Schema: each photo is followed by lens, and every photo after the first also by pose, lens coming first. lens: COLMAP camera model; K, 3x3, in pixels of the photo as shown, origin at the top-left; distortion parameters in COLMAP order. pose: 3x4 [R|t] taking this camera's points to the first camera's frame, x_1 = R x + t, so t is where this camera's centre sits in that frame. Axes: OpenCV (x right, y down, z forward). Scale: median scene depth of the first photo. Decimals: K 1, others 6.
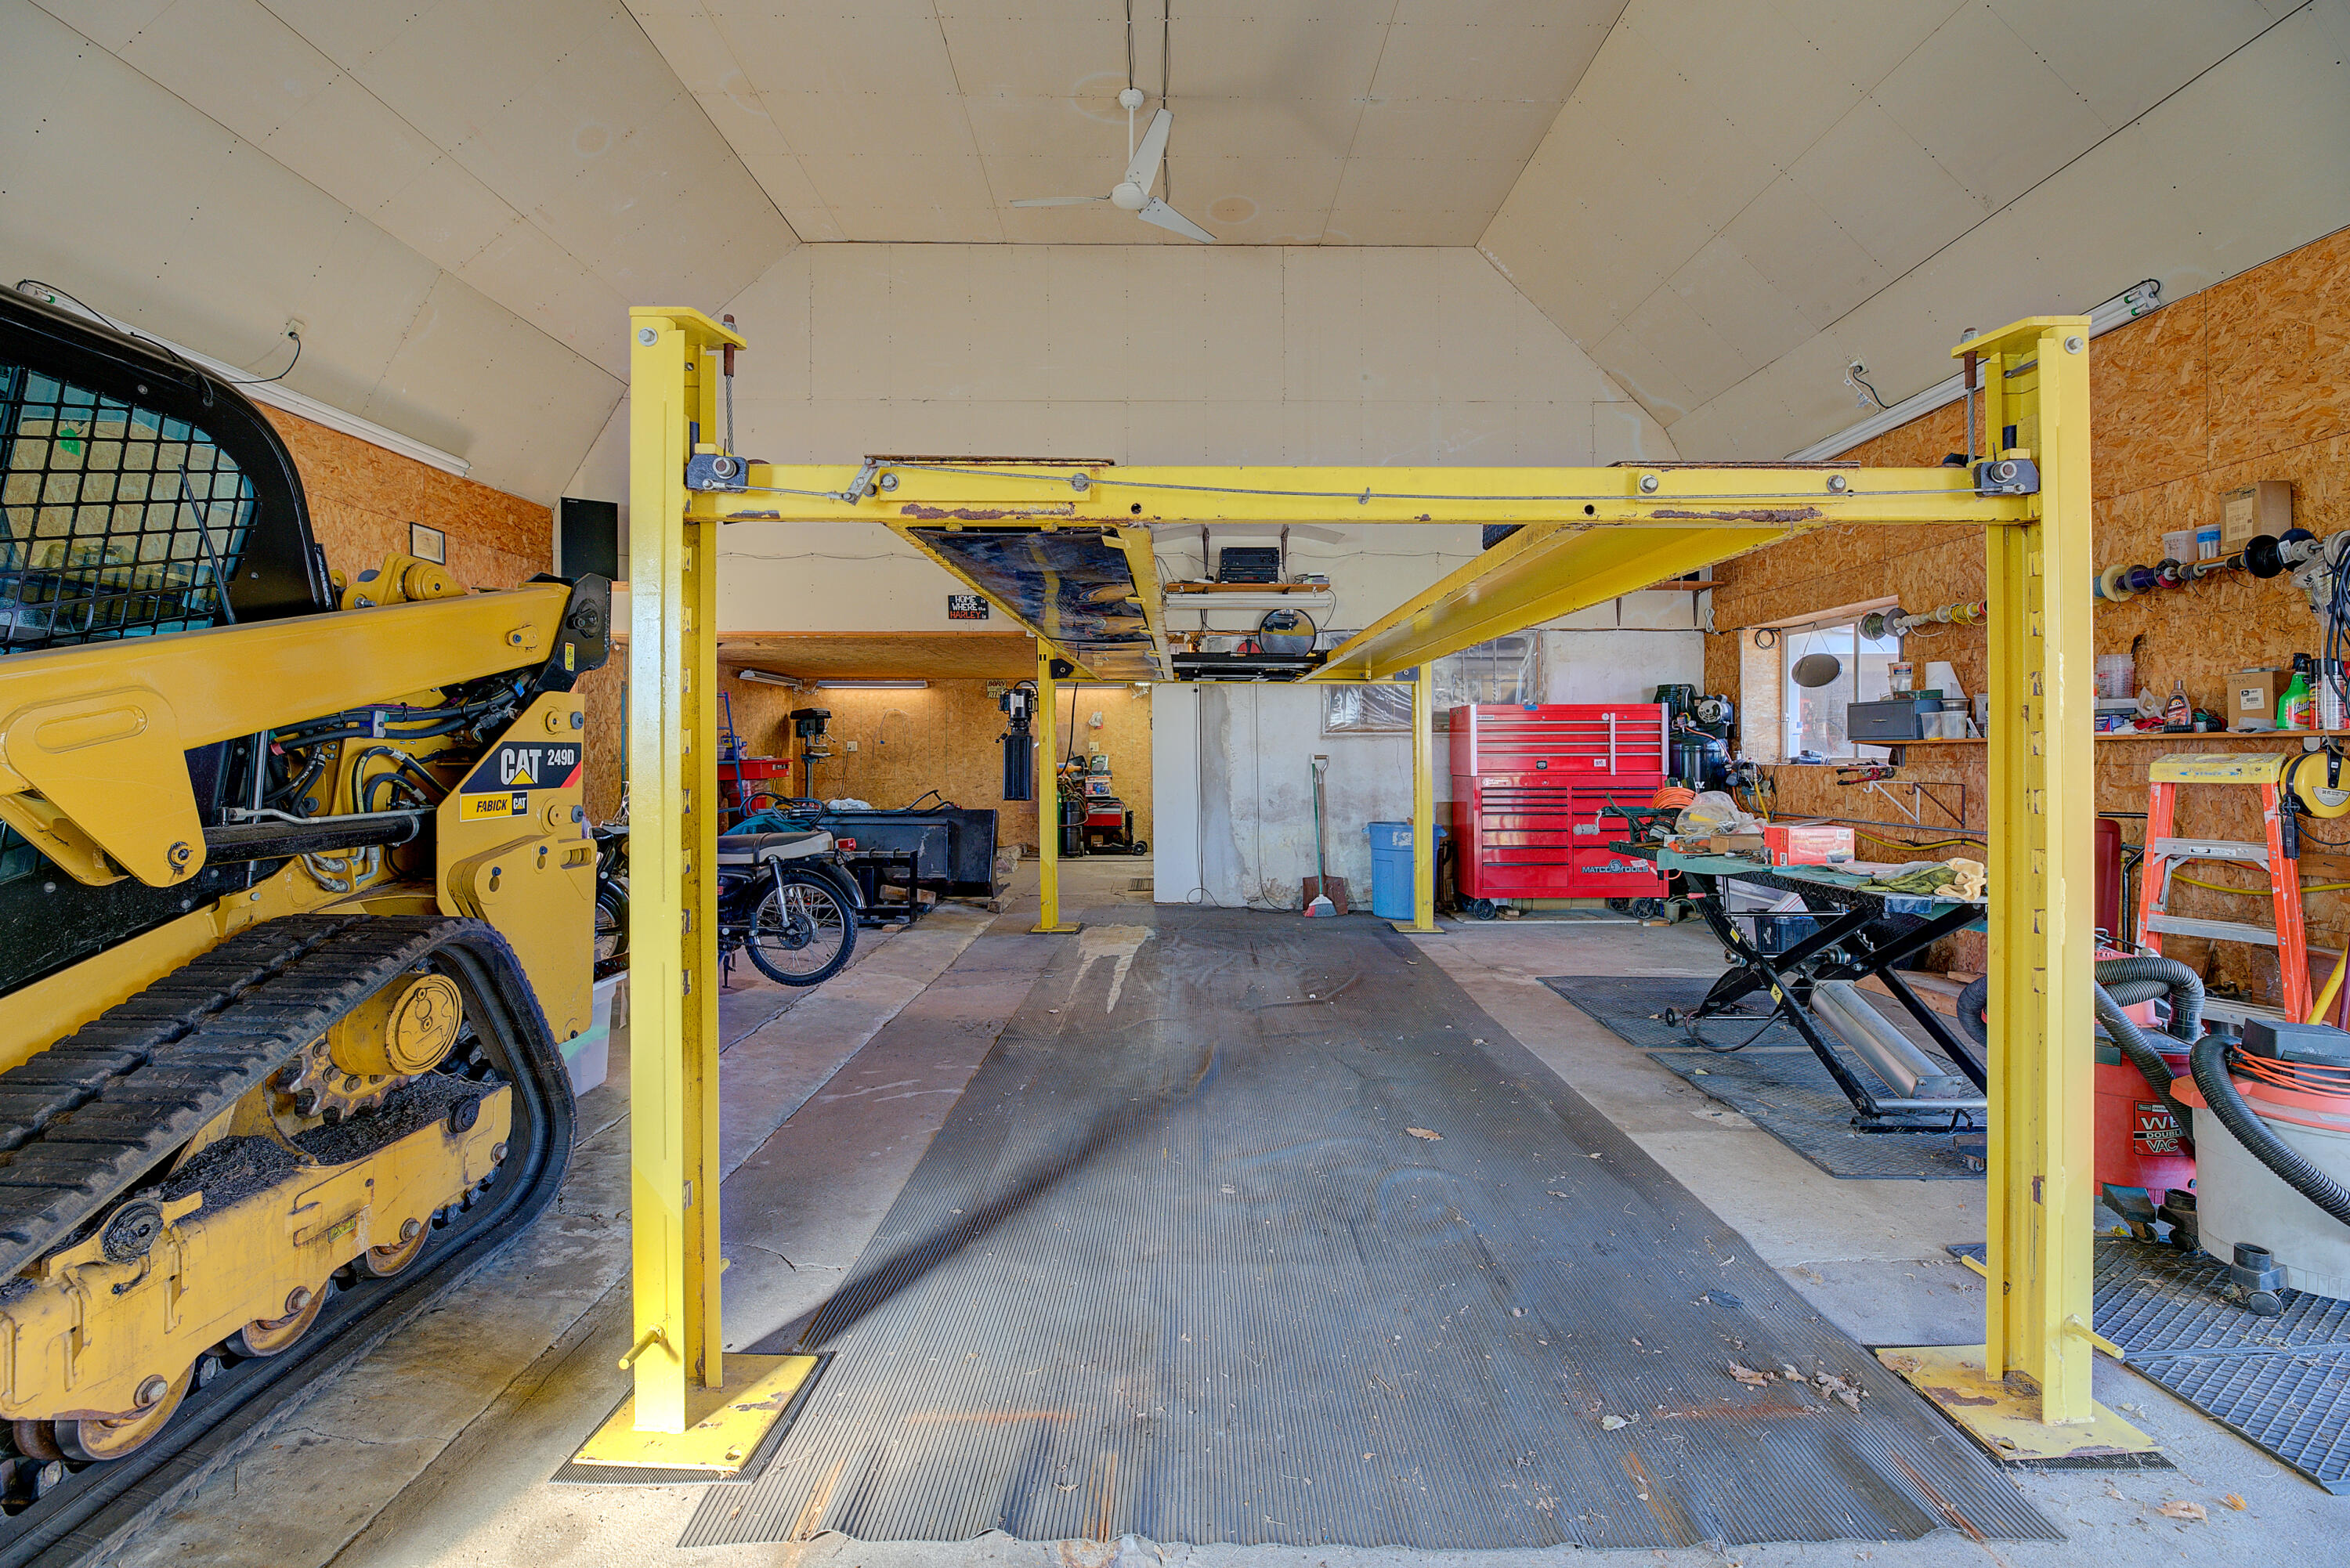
lens RADIAL K [[958.8, 0, 1178.3], [0, 958.8, 767.5], [0, 0, 1]] dist [-0.007744, -0.000969]
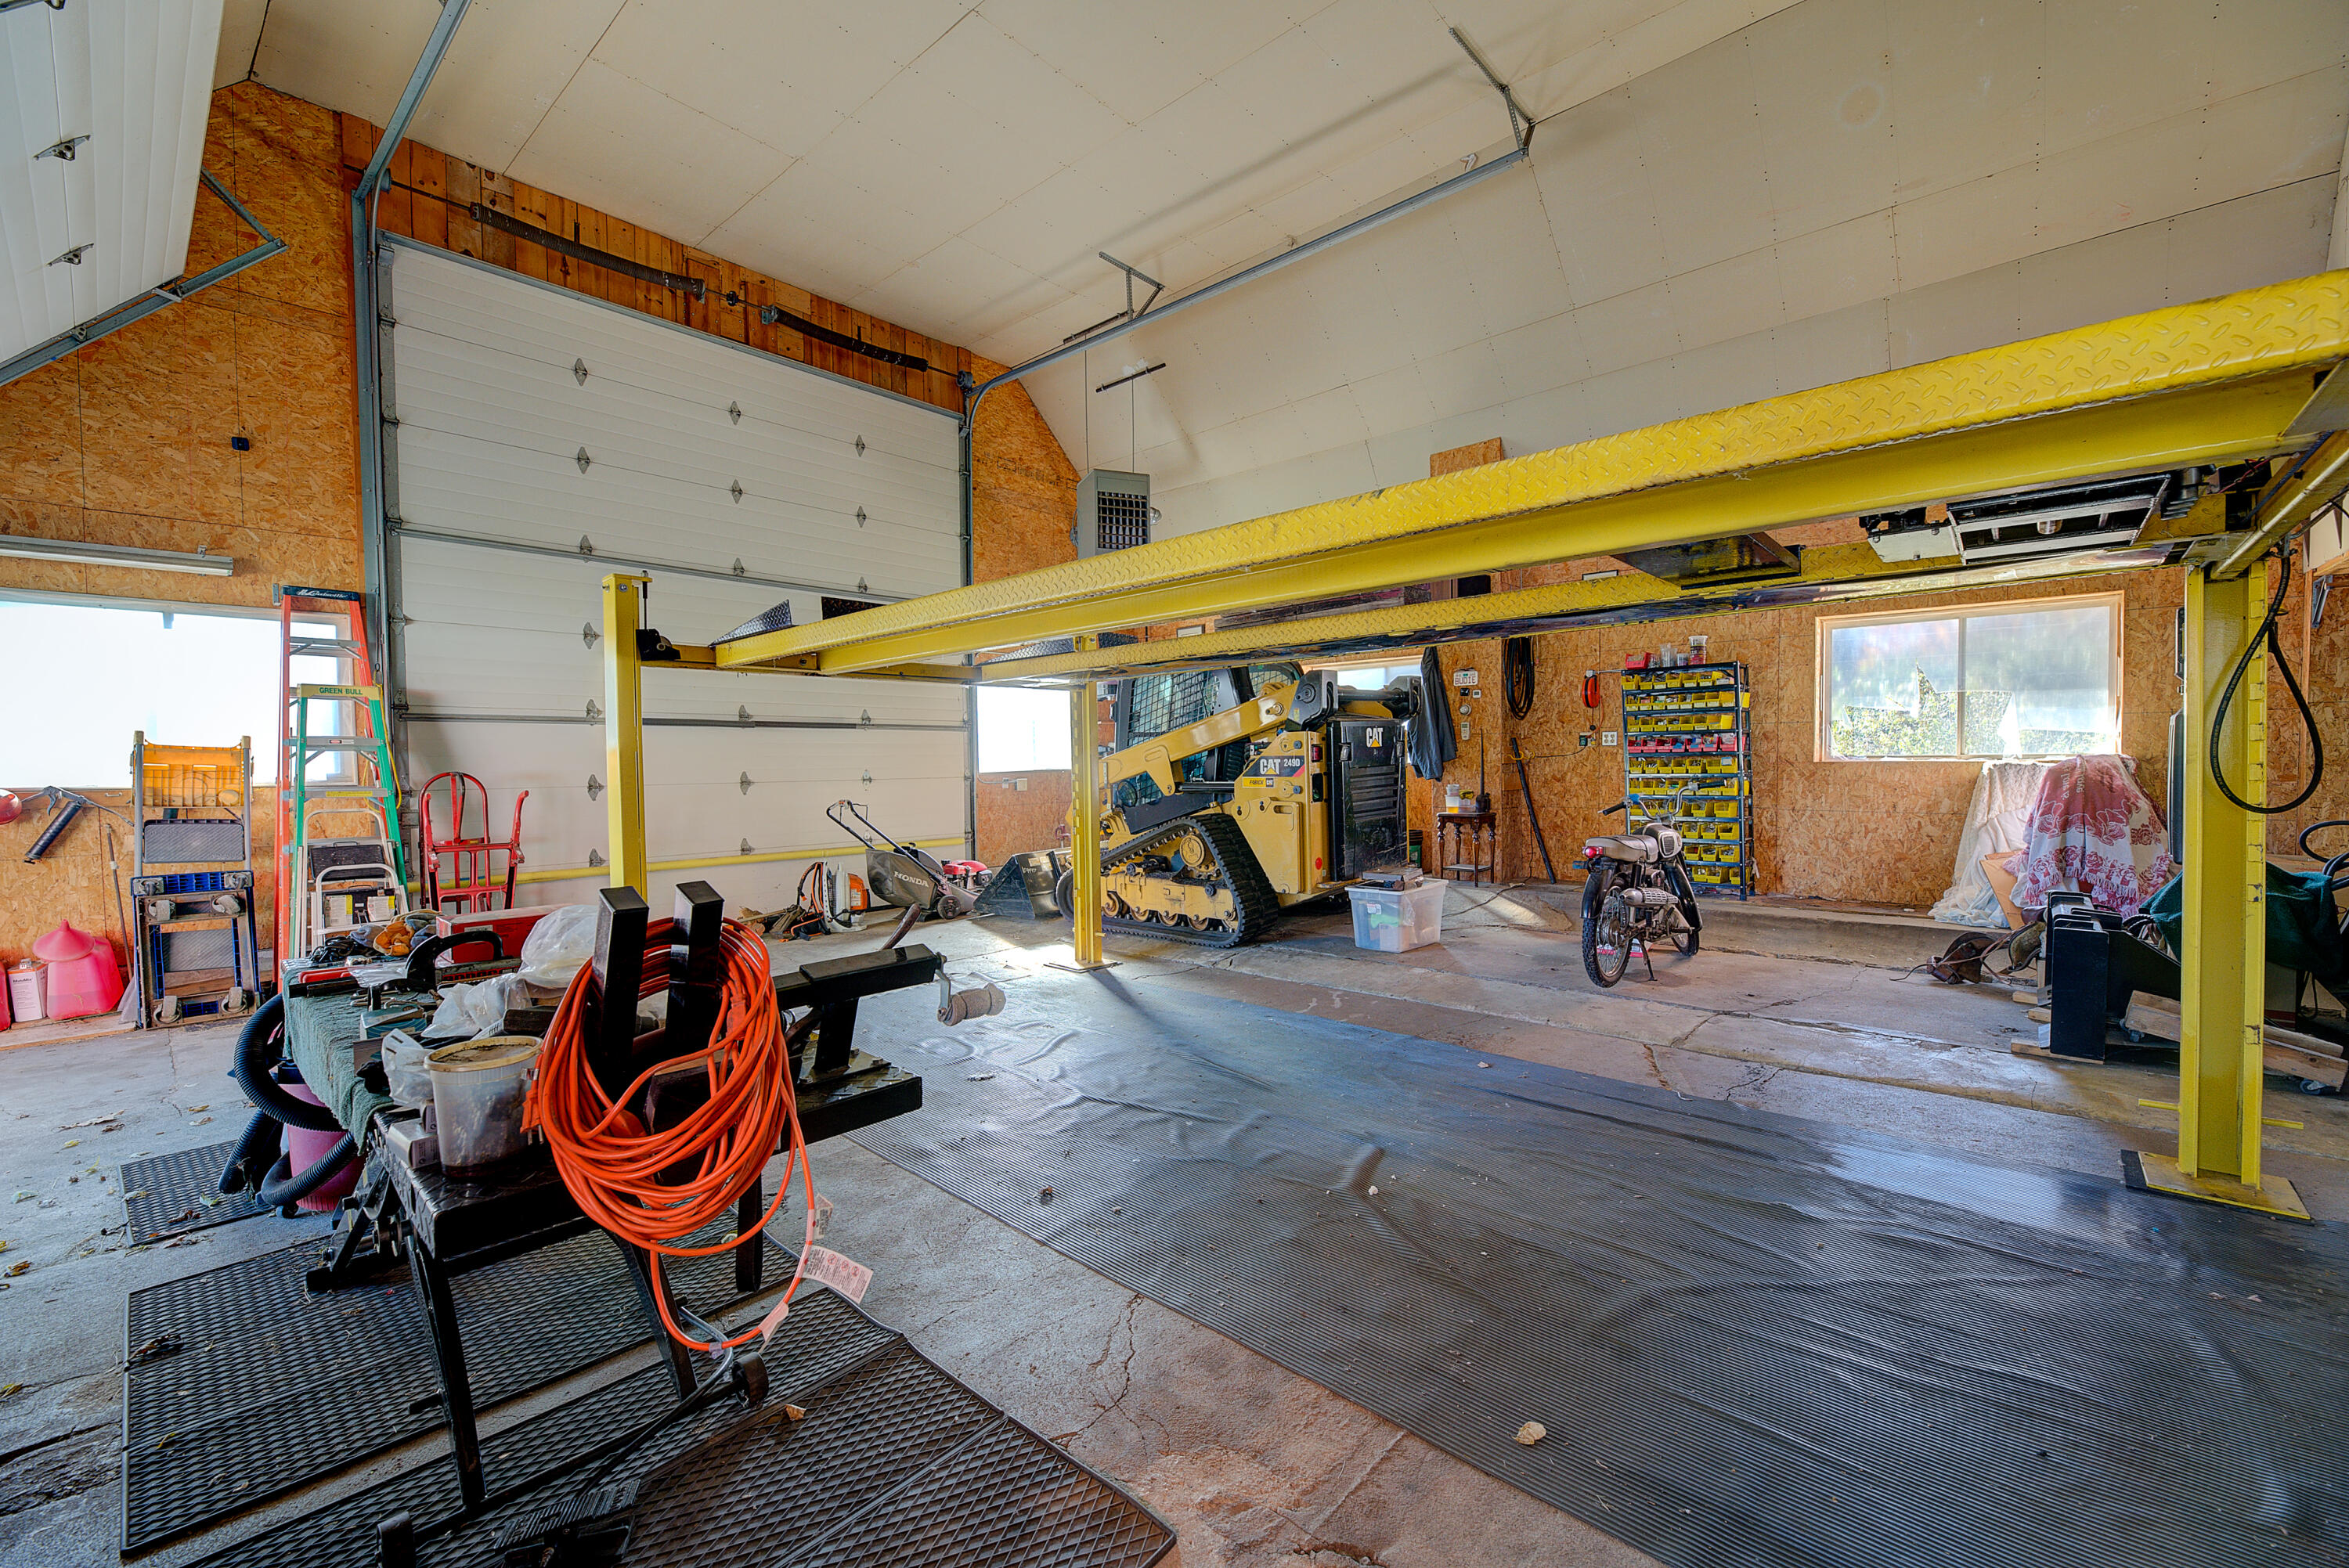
lens RADIAL K [[958.4, 0, 1184.9], [0, 958.4, 779.6], [0, 0, 1]] dist [-0.007744, -0.000969]
pose [[-0.679773, 0.030927, -0.732770, 1.262622], [0.006990, 0.999338, 0.035693, -0.058477], [0.733389, 0.019141, -0.679540, 2.633709]]
